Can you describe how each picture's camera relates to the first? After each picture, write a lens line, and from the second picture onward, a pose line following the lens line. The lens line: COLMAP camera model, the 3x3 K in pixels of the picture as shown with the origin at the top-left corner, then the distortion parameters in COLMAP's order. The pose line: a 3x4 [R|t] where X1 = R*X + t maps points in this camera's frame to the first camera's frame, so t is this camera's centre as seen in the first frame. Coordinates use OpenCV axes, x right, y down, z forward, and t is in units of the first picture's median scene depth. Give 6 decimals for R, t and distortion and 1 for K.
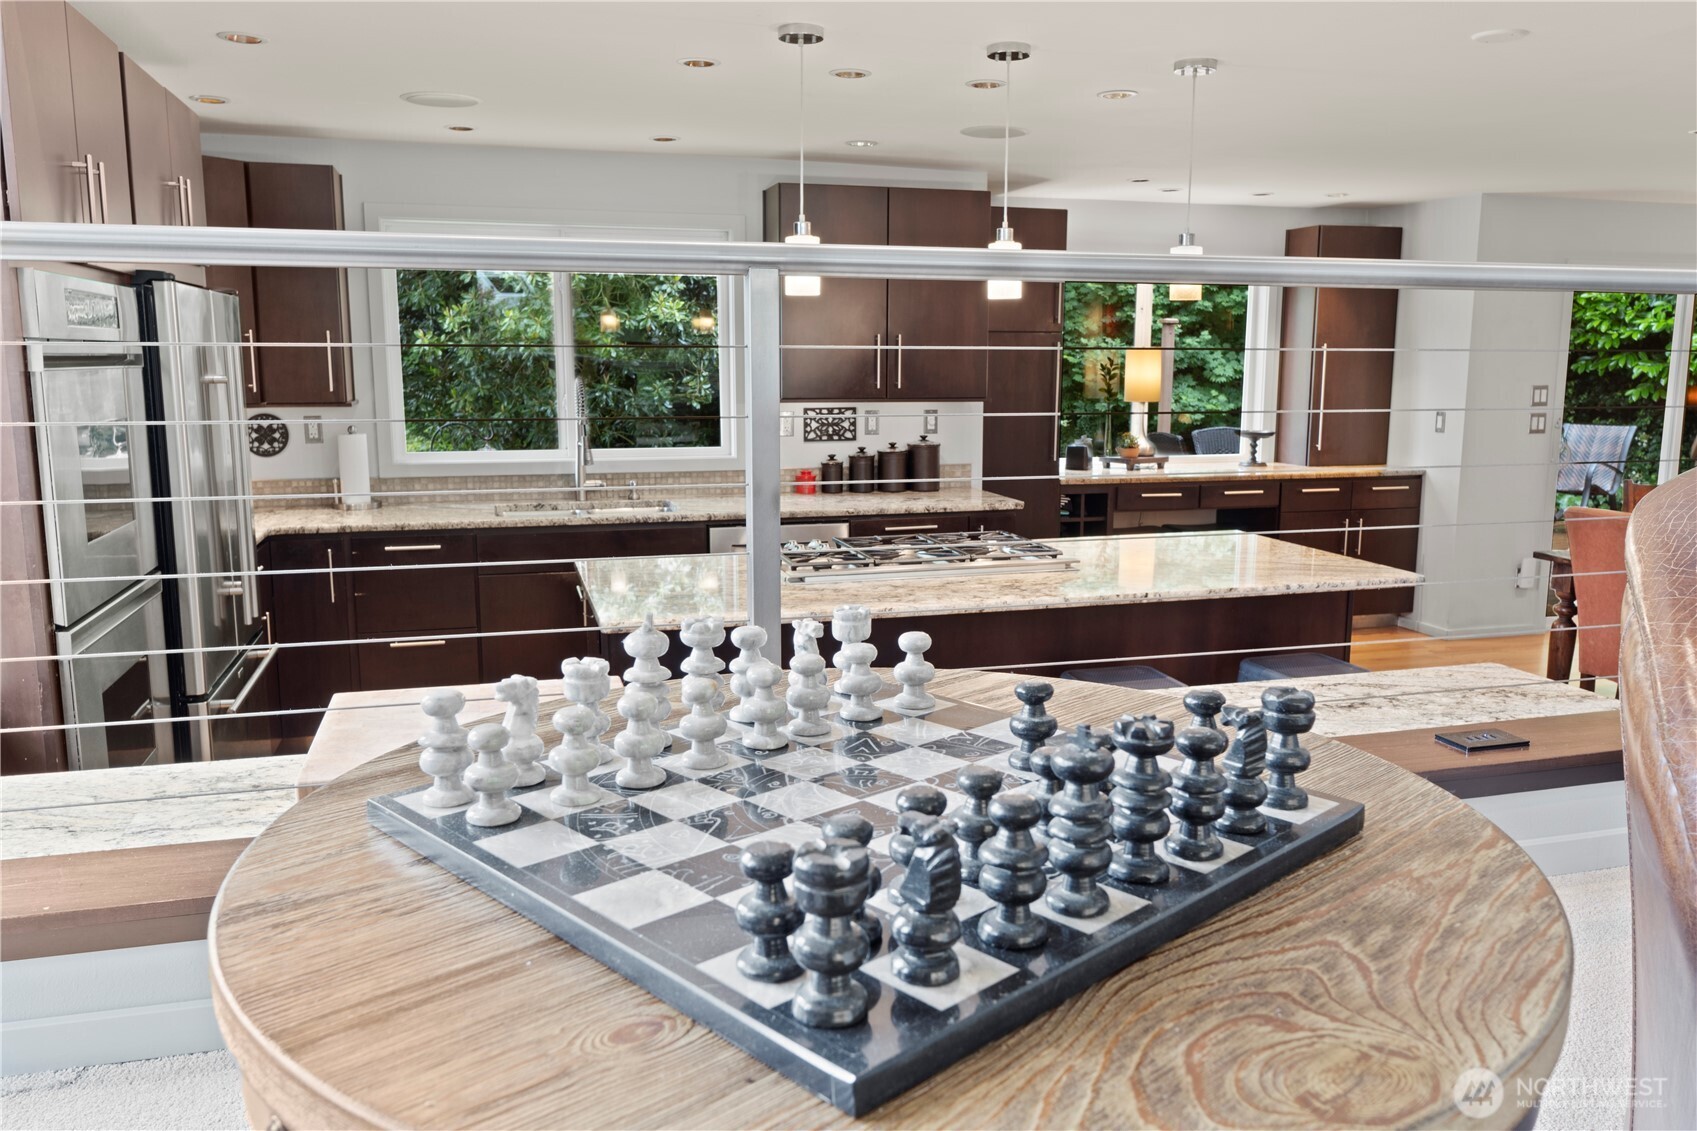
lens RADIAL K [[1291.7, 0, 878.0], [0, 1291.7, 573.1], [0, 0, 1]] dist [0.005137, -0.002791]
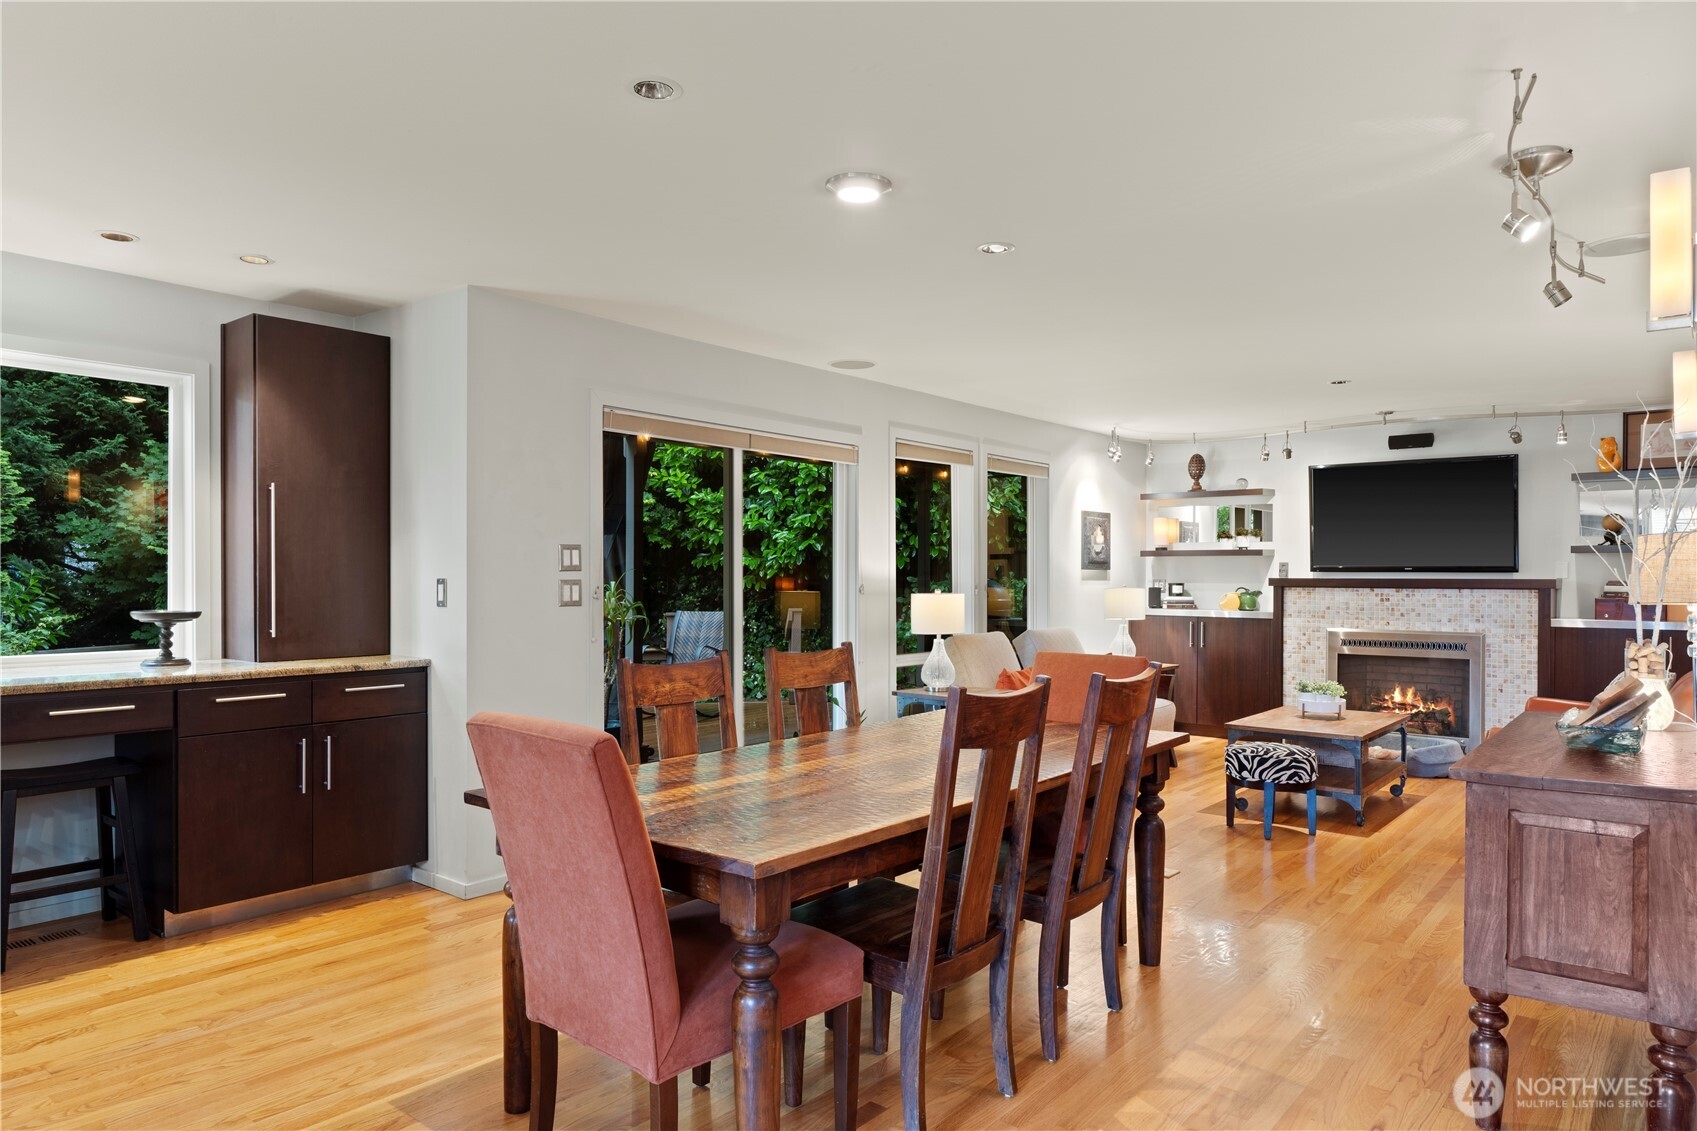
lens RADIAL K [[1053.0, 0, 848.5], [0, 1053.0, 565.5], [0, 0, 1]] dist [0.000057, 0.000290]
pose [[0.829900, 0.005200, 0.557888, 0.346506], [0.093173, 0.984622, -0.147780, -0.027313], [-0.550077, 0.174623, 0.816653, 0.457462]]
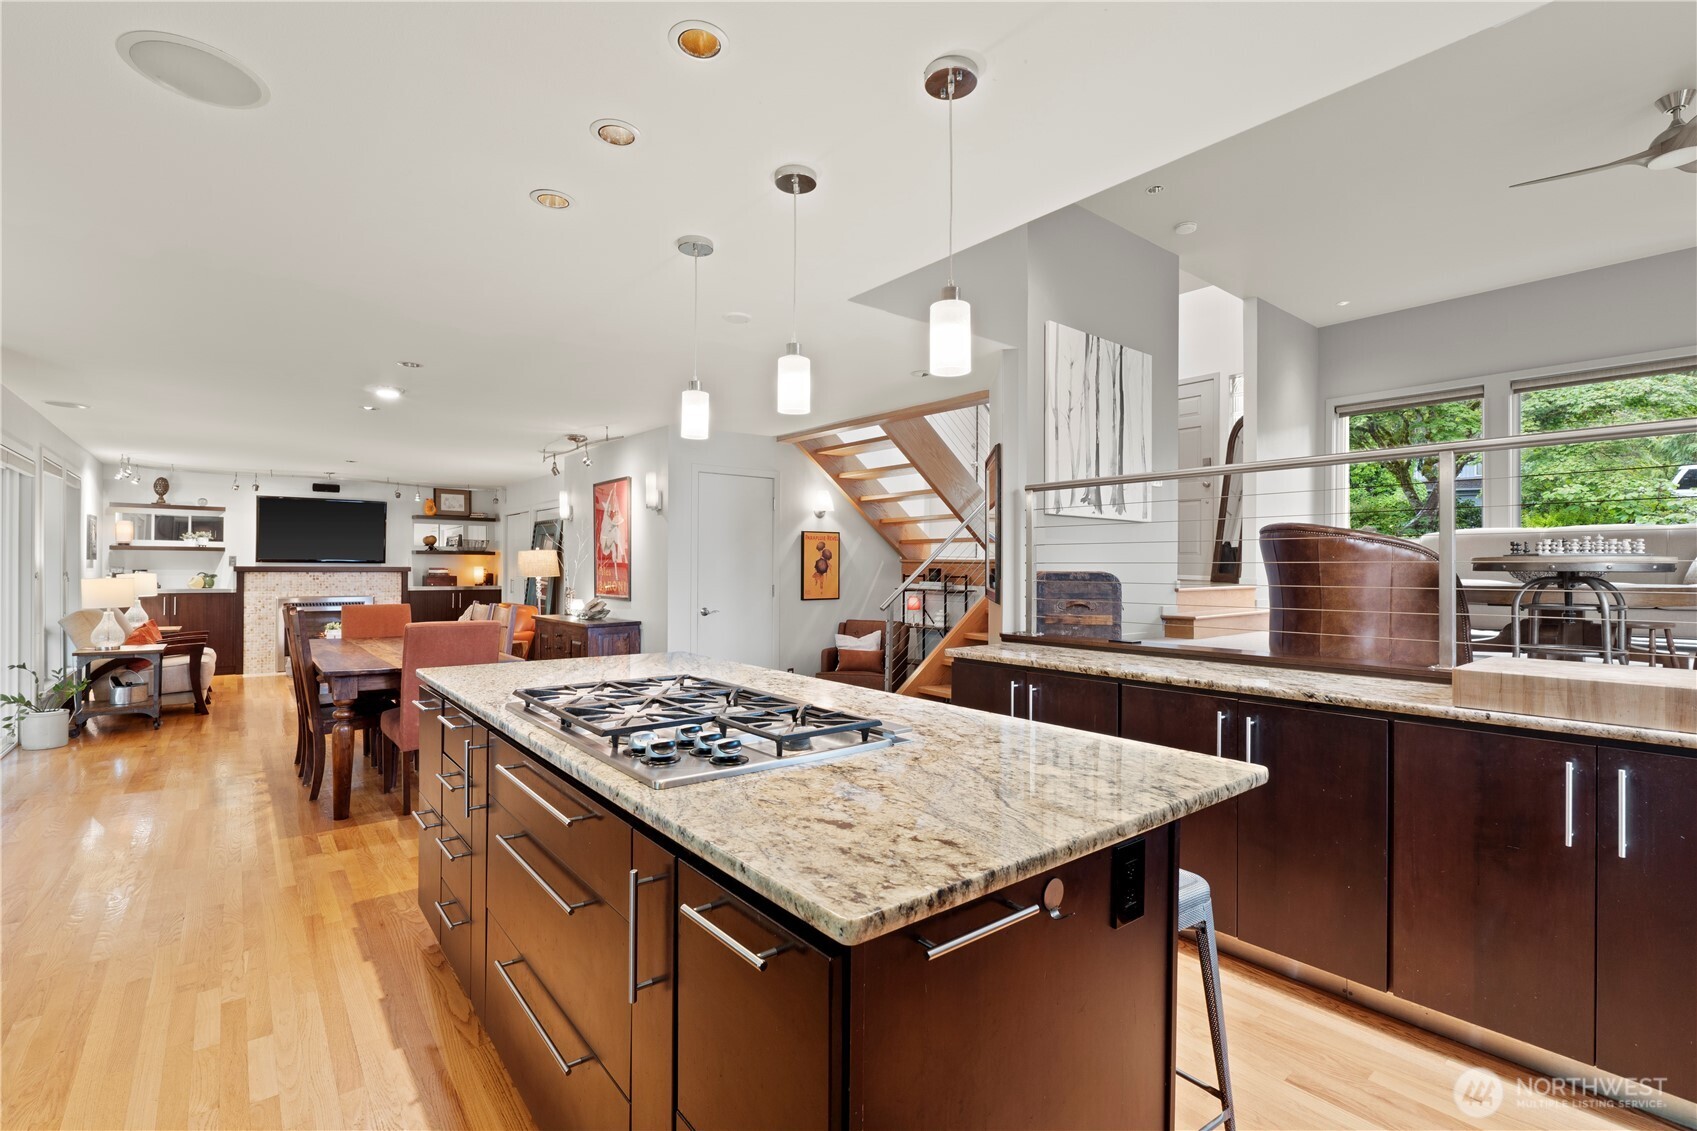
lens RADIAL K [[764.3, 0, 848.5], [0, 764.3, 565.5], [0, 0, 1]] dist [-0.000022, 0.000001]
pose [[-0.381266, -0.001638, 0.924464, -0.279774], [0.149458, 0.986734, 0.063387, -0.074745], [-0.912304, 0.162336, -0.375964, 0.716706]]
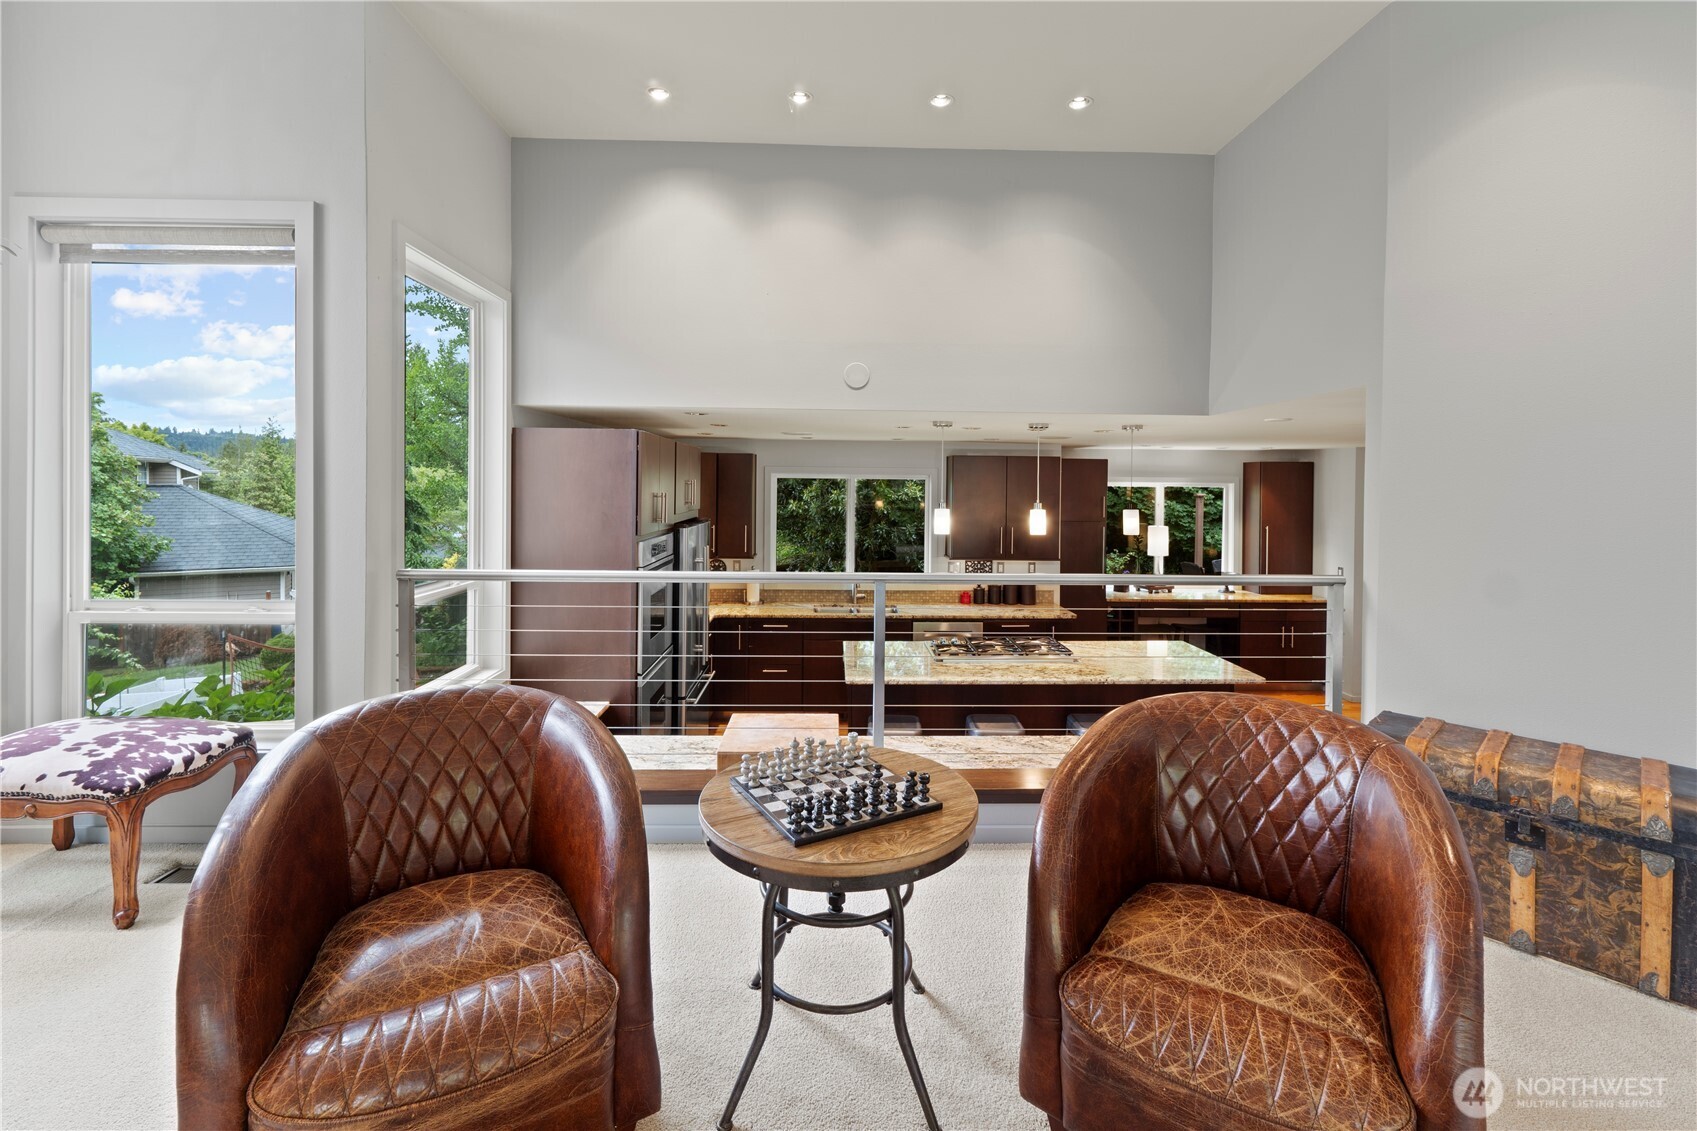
lens RADIAL K [[744.6, 0, 852.9], [0, 744.6, 492.7], [0, 0, 1]] dist [0.002878, 0.000870]
pose [[0.966019, 0.008560, -0.258329, 0.071534], [-0.050016, 0.986752, -0.154337, -0.044290], [0.253585, 0.162013, 0.953649, -0.161007]]
